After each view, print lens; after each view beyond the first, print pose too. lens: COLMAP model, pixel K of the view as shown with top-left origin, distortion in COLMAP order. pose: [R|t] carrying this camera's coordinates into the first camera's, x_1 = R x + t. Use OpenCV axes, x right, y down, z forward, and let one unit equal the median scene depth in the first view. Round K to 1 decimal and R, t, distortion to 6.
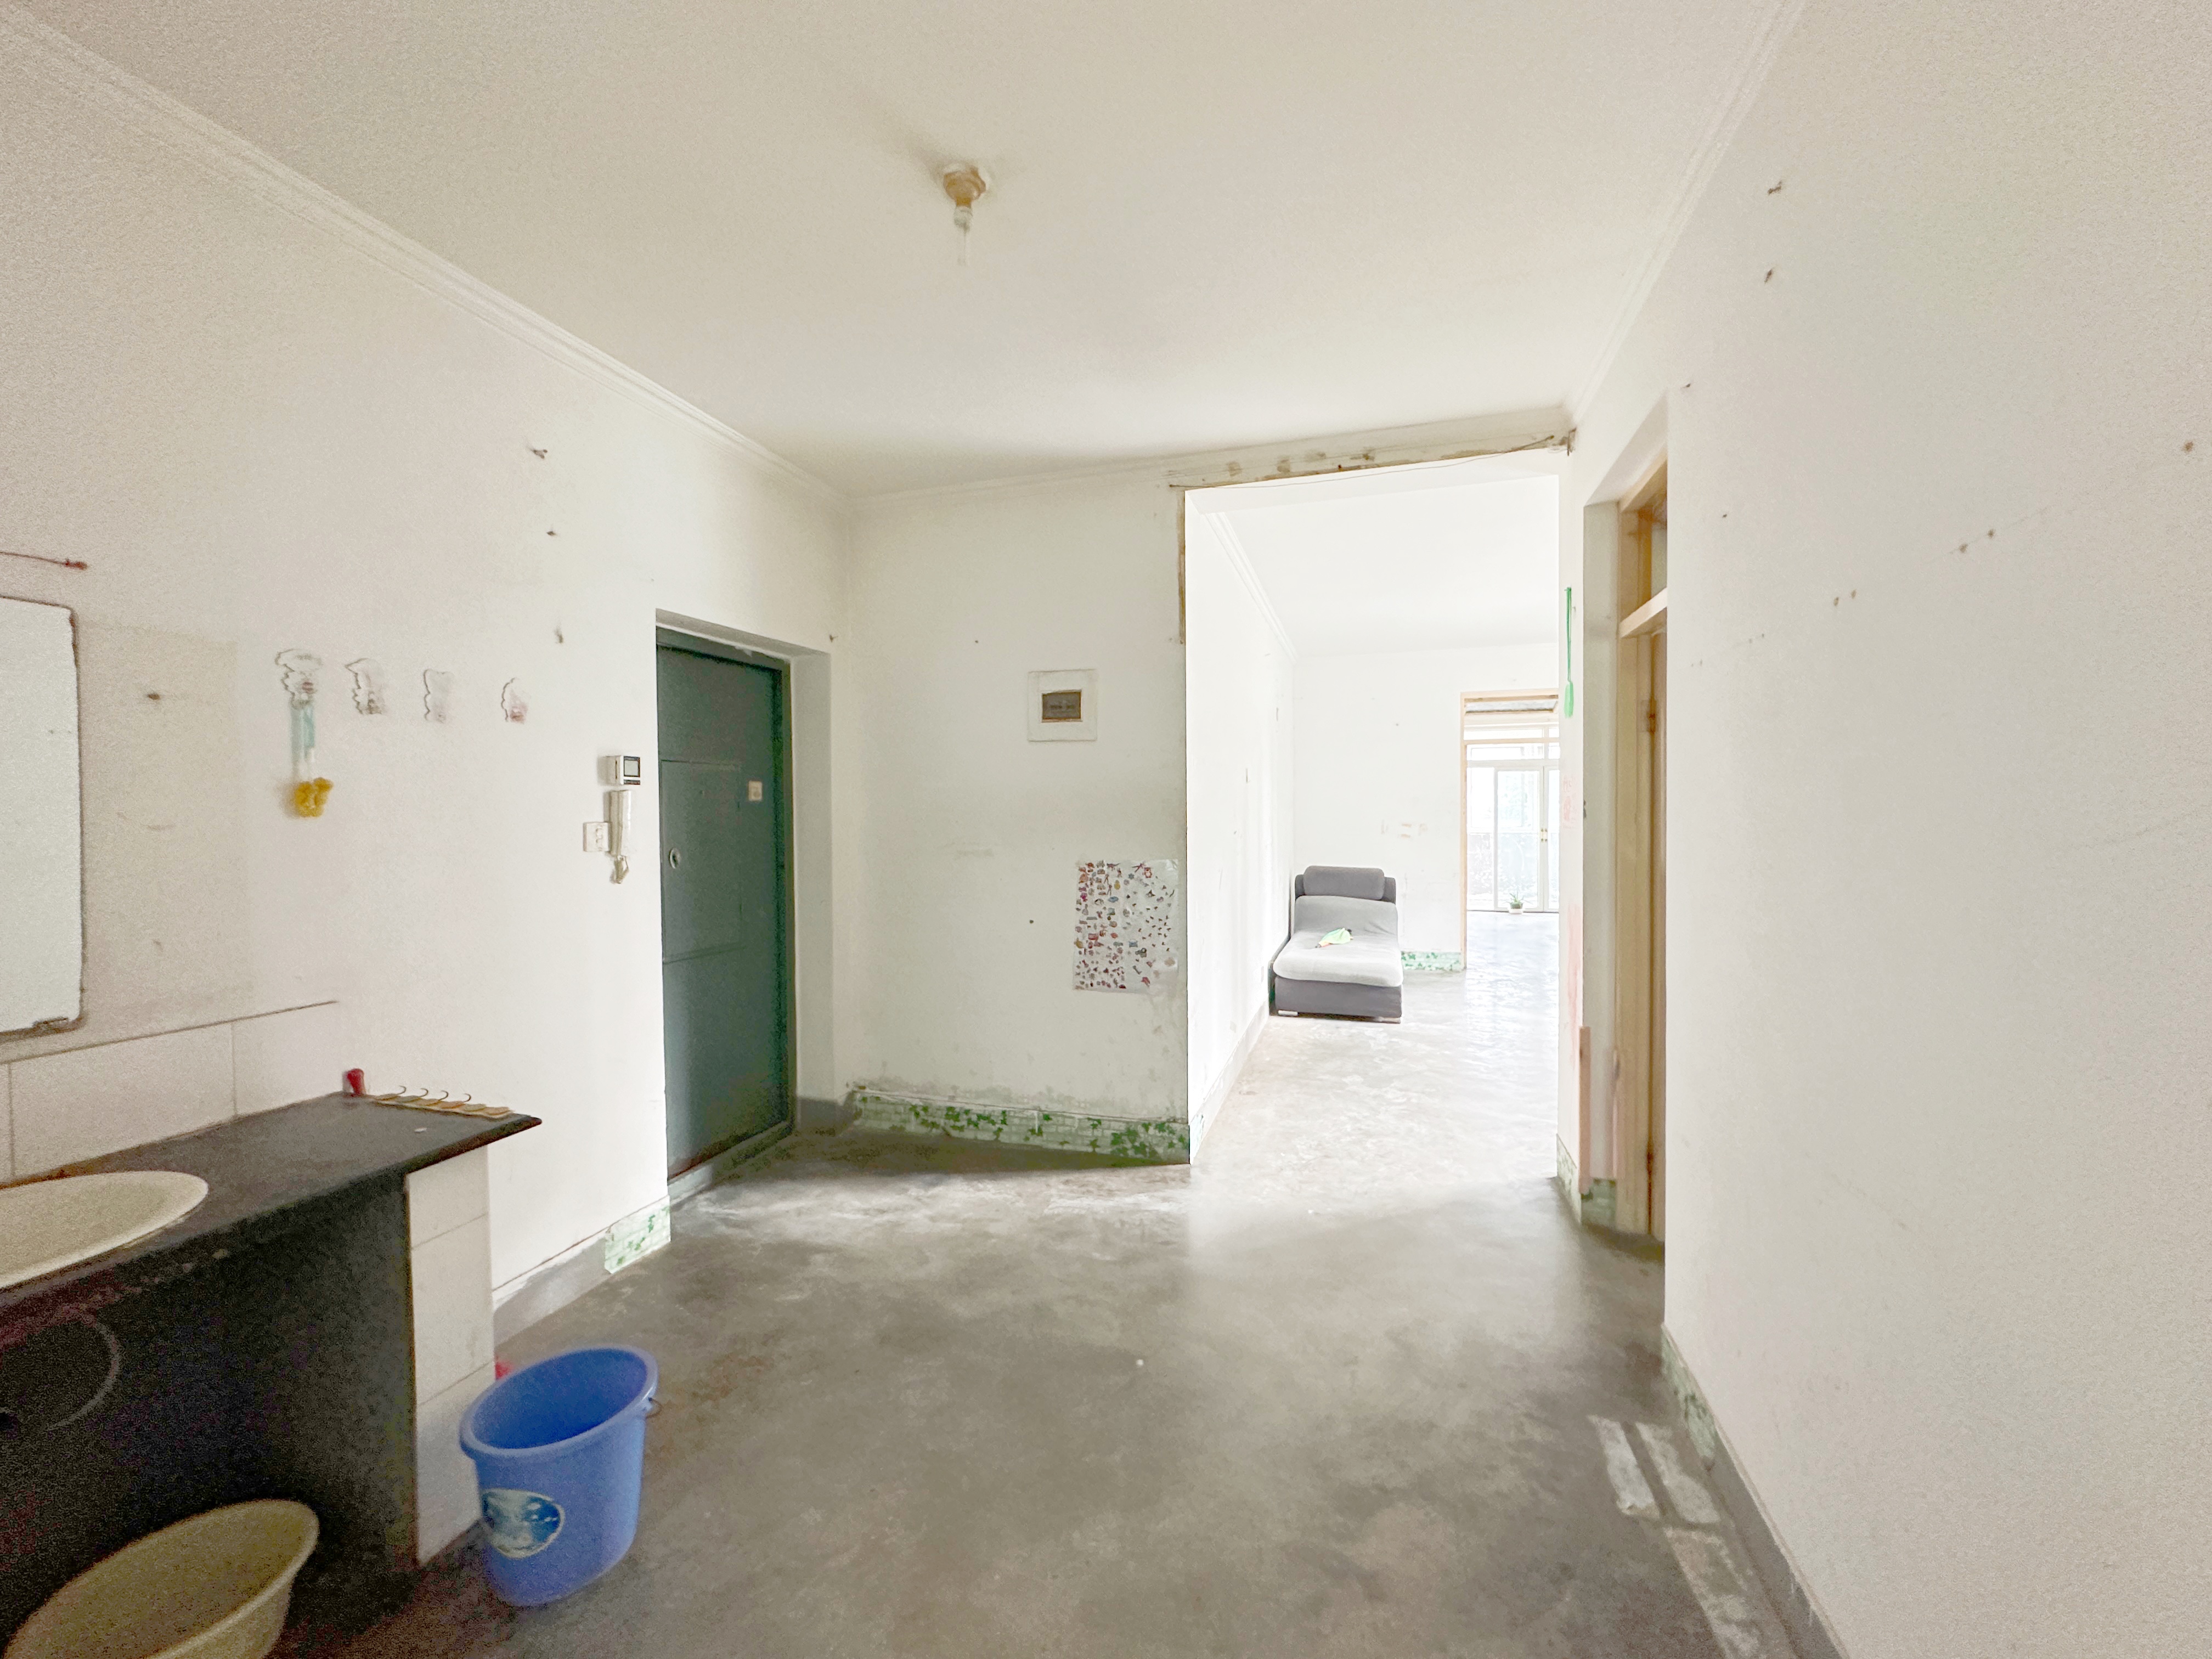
lens RADIAL K [[900.9, 0, 1106.0], [0, 900.9, 829.5], [0, 0, 1]] dist [-0.000410, 0.000051]
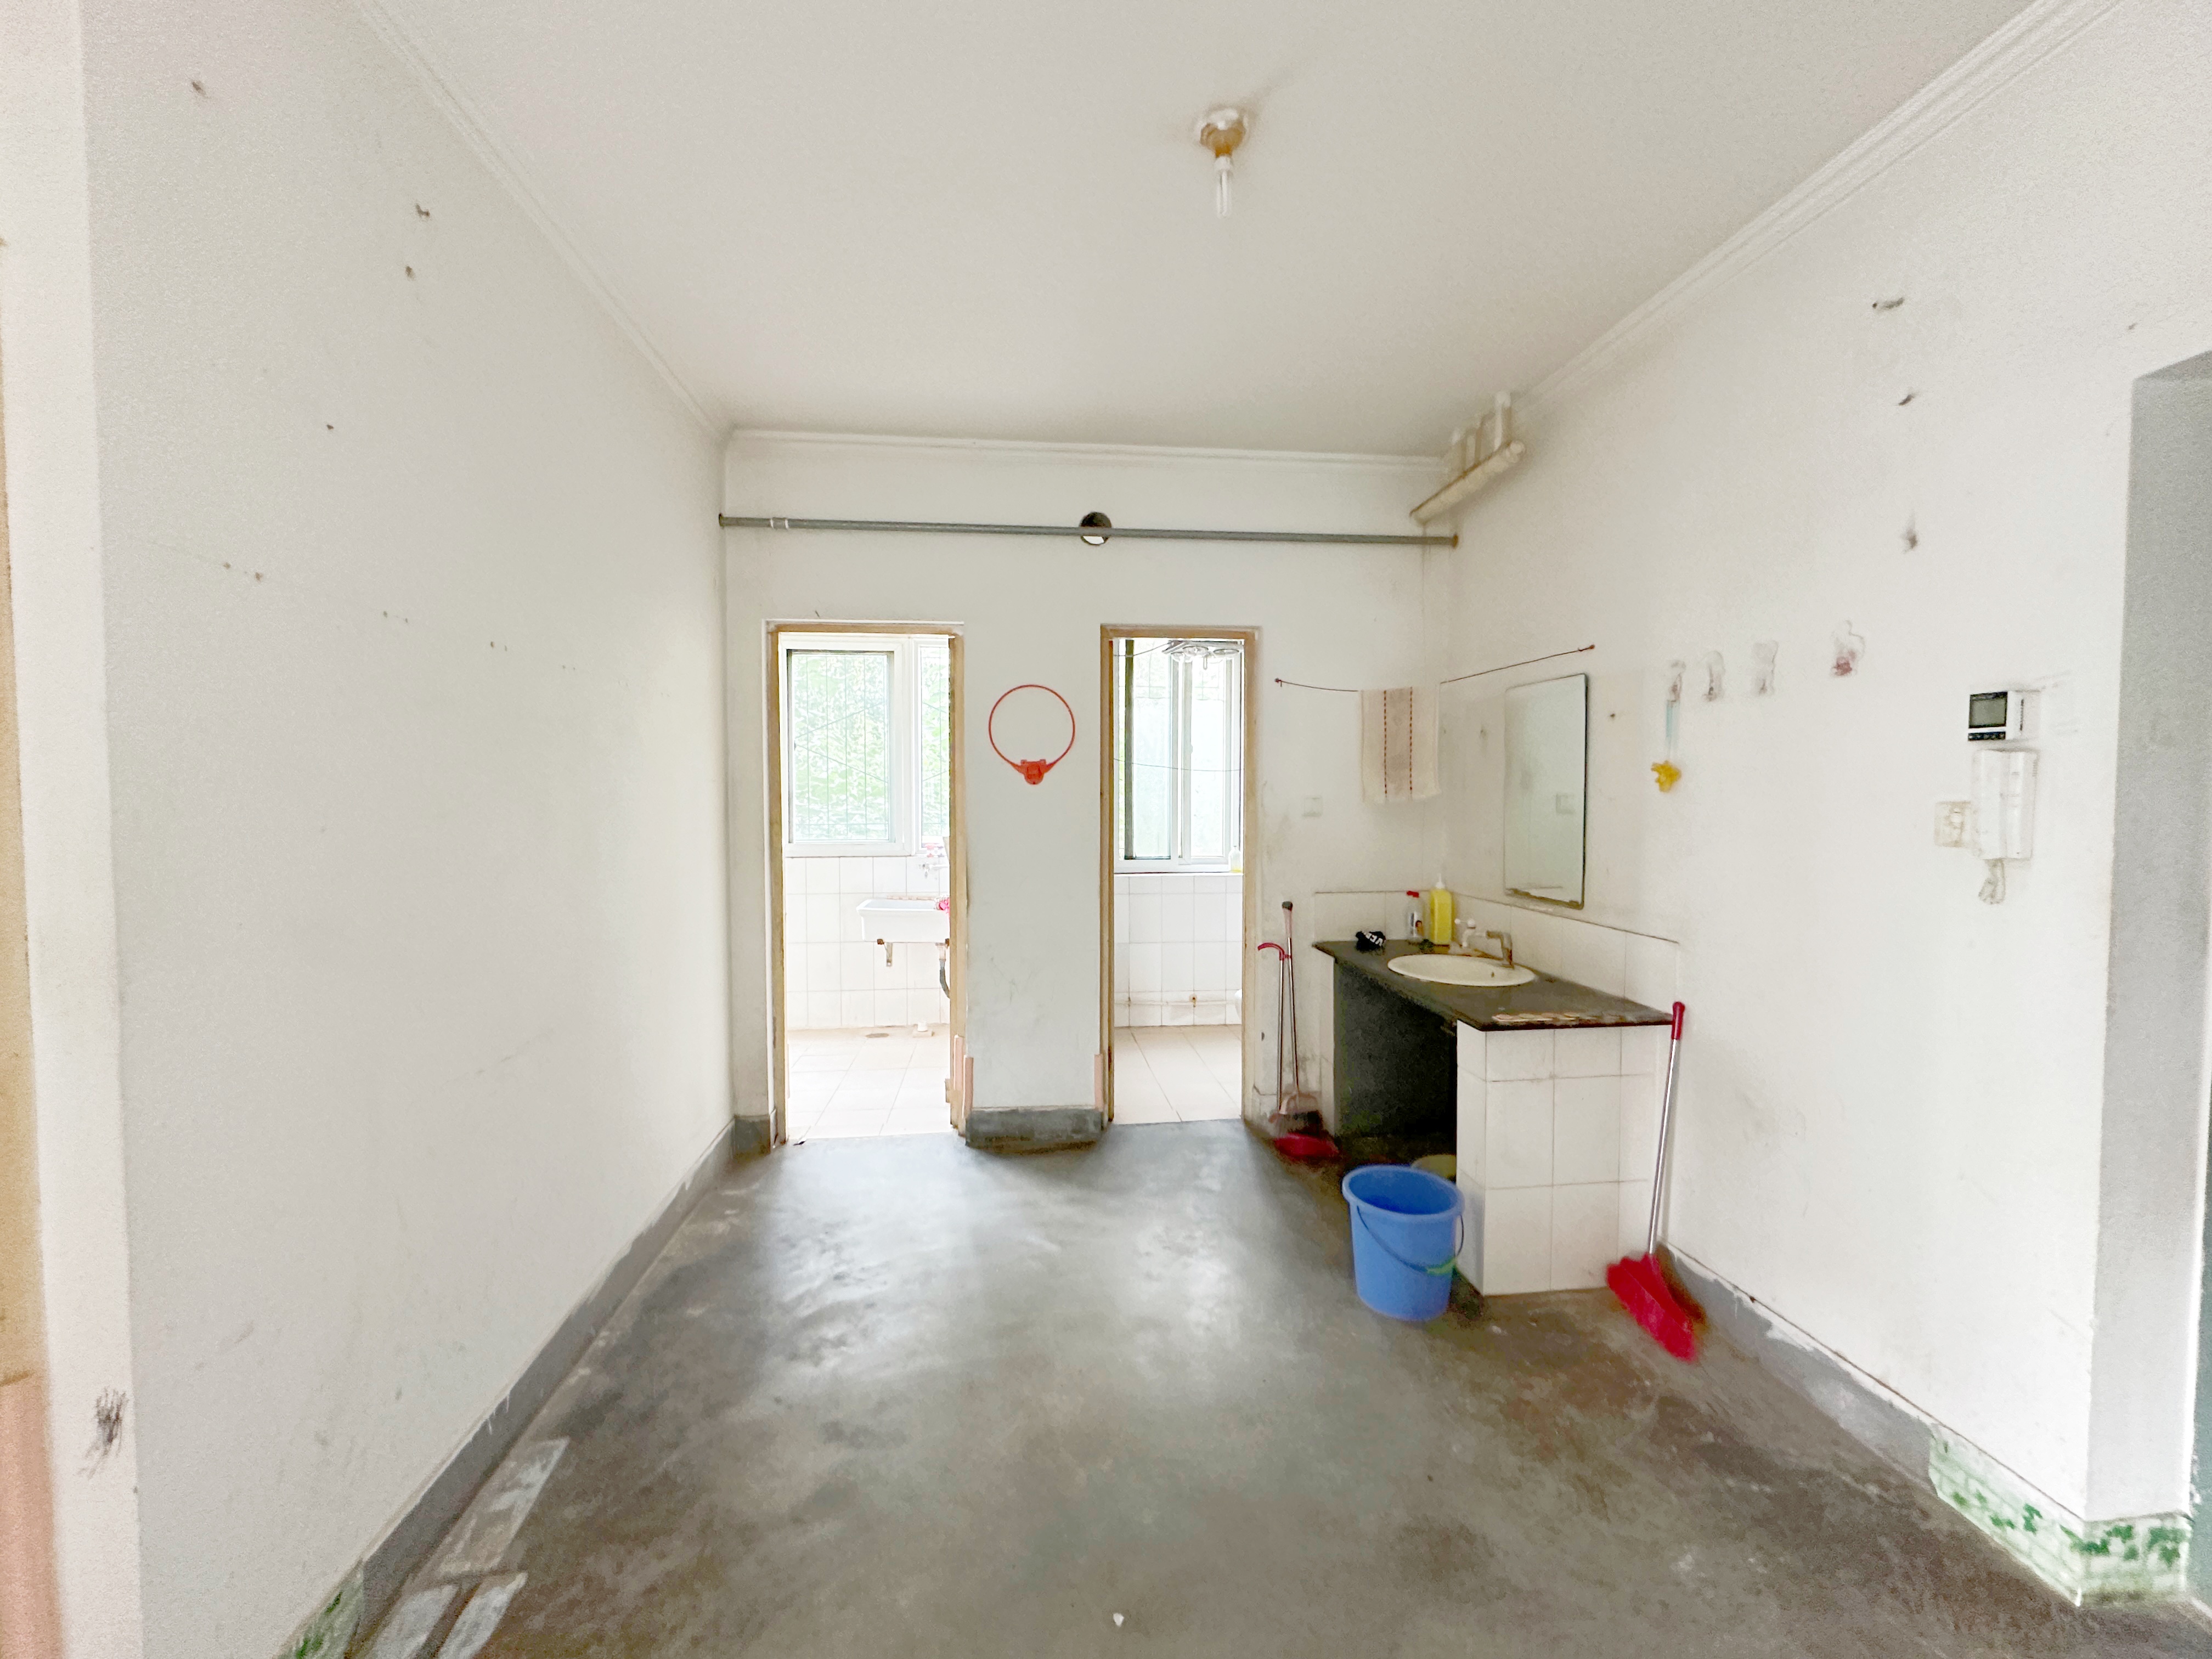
lens RADIAL K [[886.4, 0, 1099.8], [0, 886.4, 829.7], [0, 0, 1]] dist [0.001234, 0.000260]
pose [[-0.922286, 0.023963, -0.385764, 0.282346], [-0.000001, 0.998076, 0.062001, -0.031194], [0.386507, 0.057183, -0.920512, 1.523219]]
